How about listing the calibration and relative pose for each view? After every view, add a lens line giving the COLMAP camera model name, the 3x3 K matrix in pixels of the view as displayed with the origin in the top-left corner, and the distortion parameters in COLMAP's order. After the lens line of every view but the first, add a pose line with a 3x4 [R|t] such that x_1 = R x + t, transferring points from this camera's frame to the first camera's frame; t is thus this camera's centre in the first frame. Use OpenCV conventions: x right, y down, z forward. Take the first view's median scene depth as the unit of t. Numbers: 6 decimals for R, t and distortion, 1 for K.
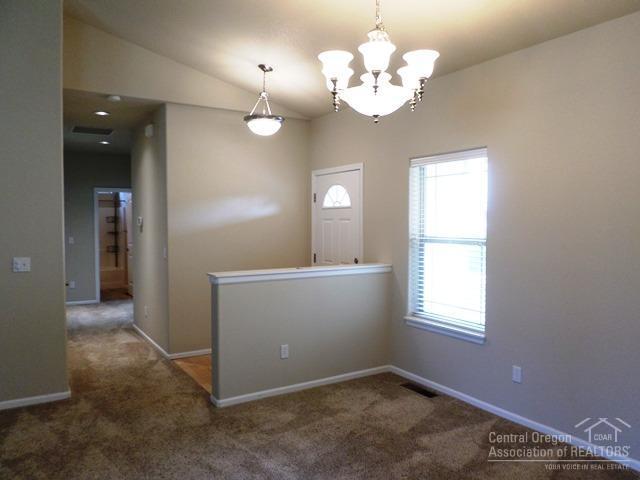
lens RADIAL K [[487.8, 0, 321.7], [0, 487.8, 237.6], [0, 0, 1]] dist [0.004207, -0.020812]
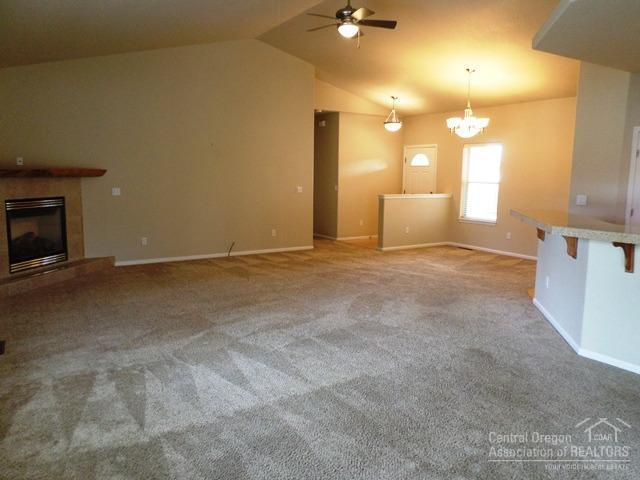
lens RADIAL K [[487.8, 0, 321.7], [0, 487.8, 237.6], [0, 0, 1]] dist [0.004207, -0.020812]
pose [[0.999867, 0.010235, 0.012701, -0.447434], [-0.011425, 0.995172, 0.097483, 0.045105], [-0.011642, -0.097615, 0.995156, -1.120046]]
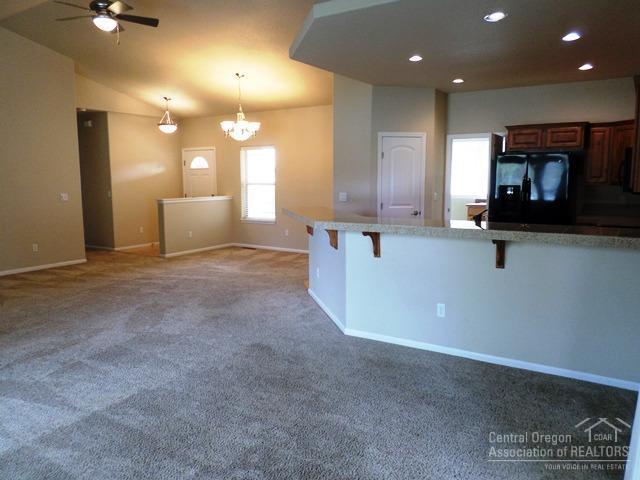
lens RADIAL K [[487.8, 0, 321.7], [0, 487.8, 237.6], [0, 0, 1]] dist [0.004207, -0.020812]
pose [[0.906030, -0.059744, 0.418974, -0.415692], [0.022560, 0.995396, 0.093153, 0.047974], [-0.422611, -0.074948, 0.903207, -1.127790]]
